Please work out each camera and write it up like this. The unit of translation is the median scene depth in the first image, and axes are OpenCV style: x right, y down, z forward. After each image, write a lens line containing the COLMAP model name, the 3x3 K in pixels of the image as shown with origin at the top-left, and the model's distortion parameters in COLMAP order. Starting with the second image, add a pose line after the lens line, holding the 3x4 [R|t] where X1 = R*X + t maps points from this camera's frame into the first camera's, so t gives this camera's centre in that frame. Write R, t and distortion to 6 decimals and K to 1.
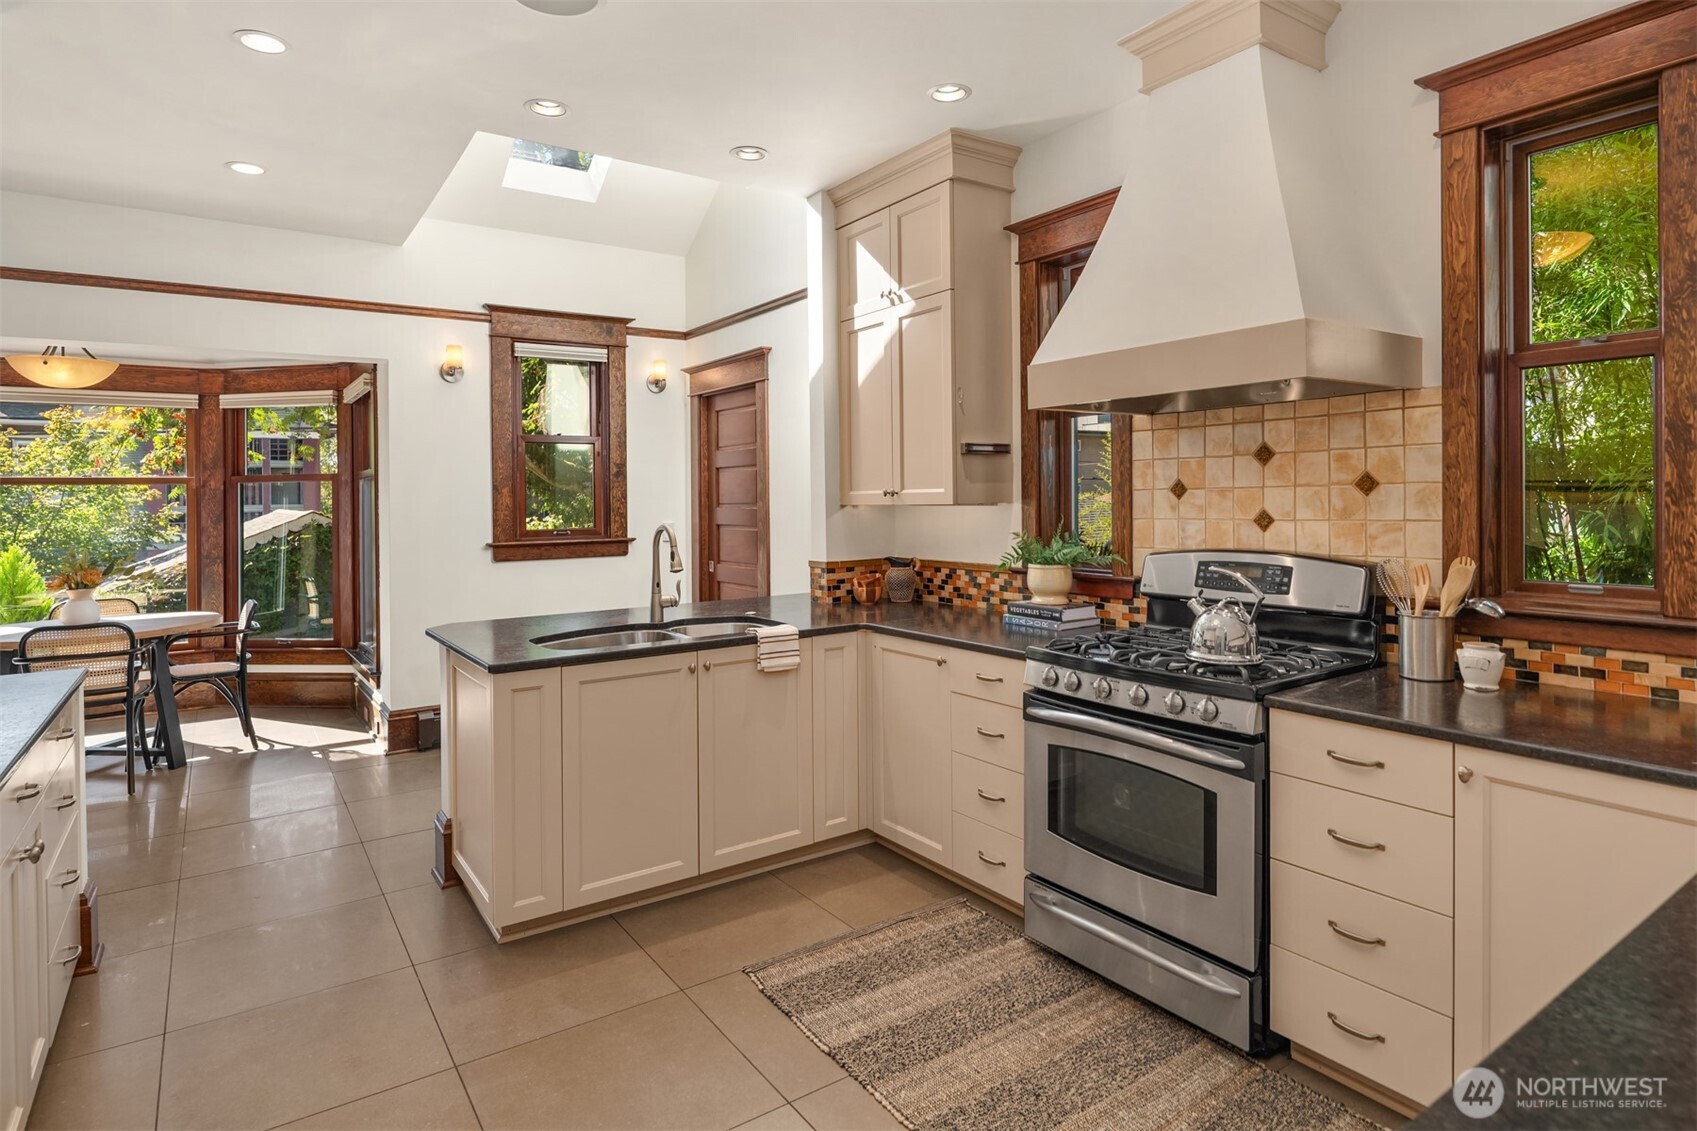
lens RADIAL K [[927.0, 0, 876.7], [0, 927.0, 501.1], [0, 0, 1]] dist [-0.000329, -0.000577]
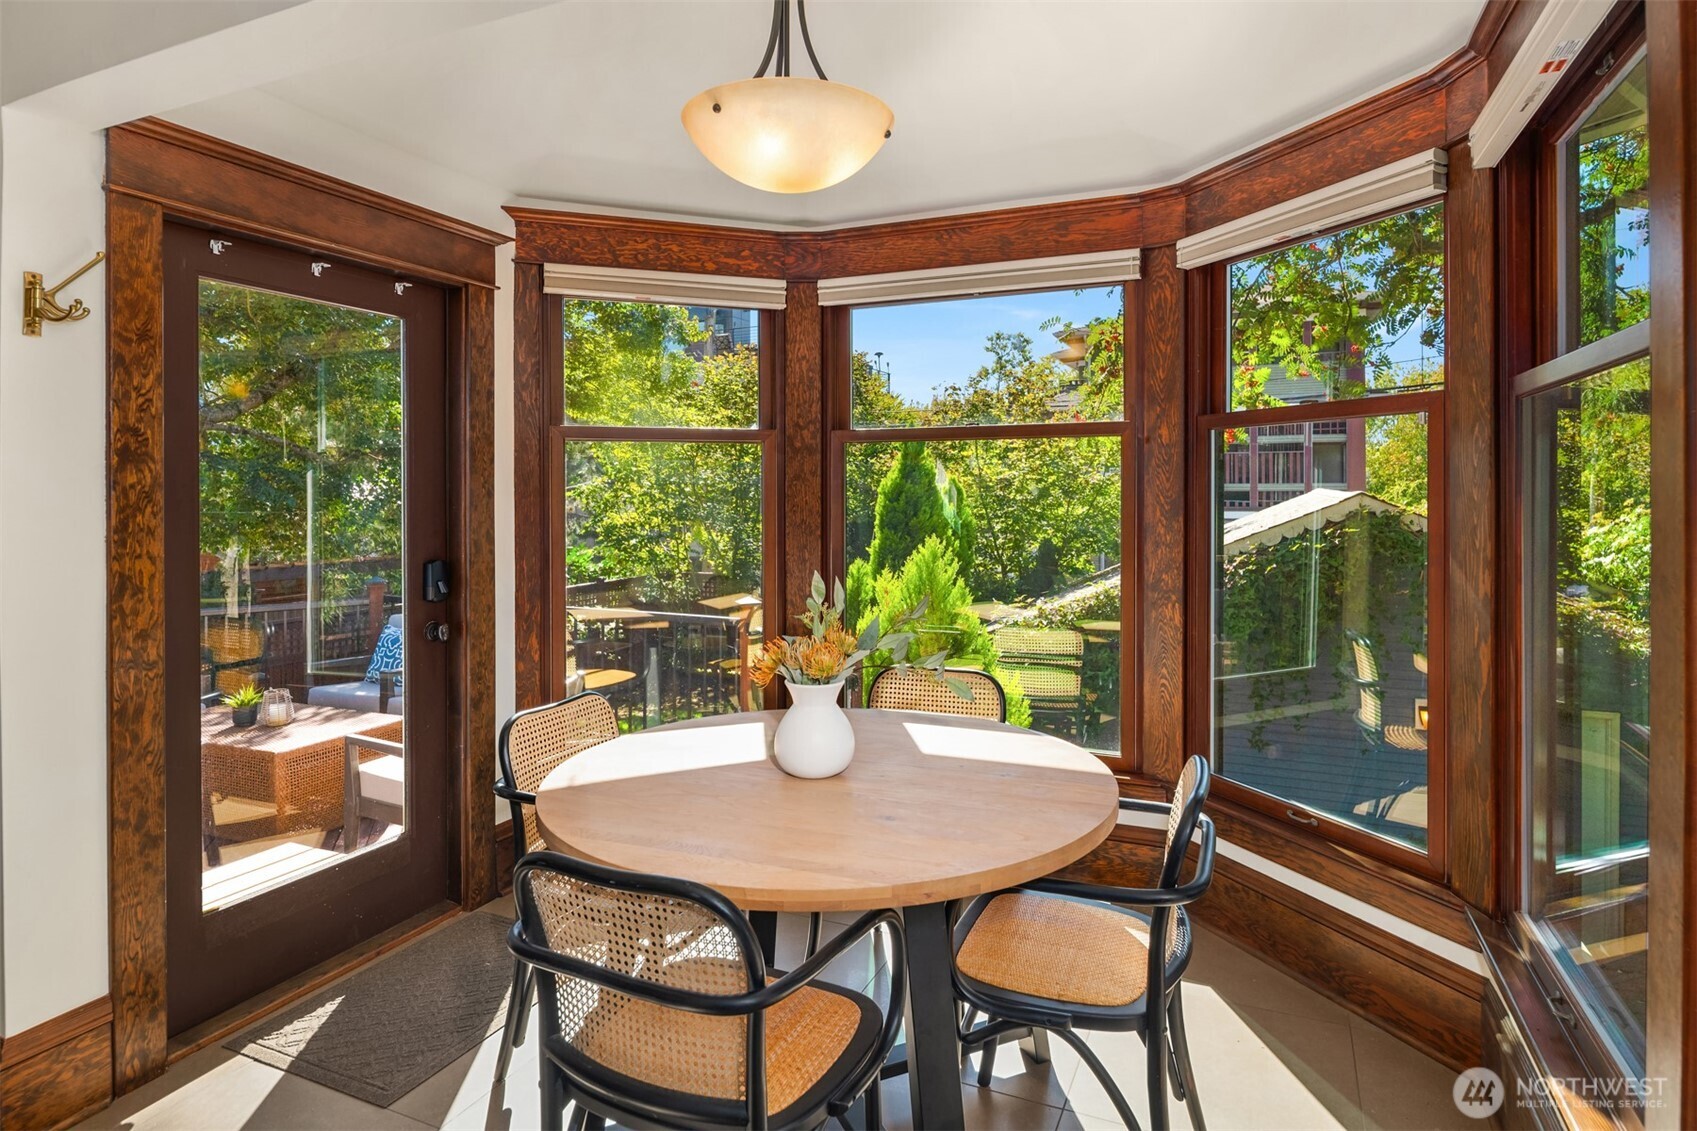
lens RADIAL K [[919.3, 0, 857.2], [0, 919.3, 472.5], [0, 0, 1]] dist [0.000583, -0.000236]
pose [[0.504068, 0.000651, -0.863663, -0.390514], [-0.008461, 0.999955, -0.004185, 0.004647], [0.863622, 0.009417, 0.504052, 0.628210]]
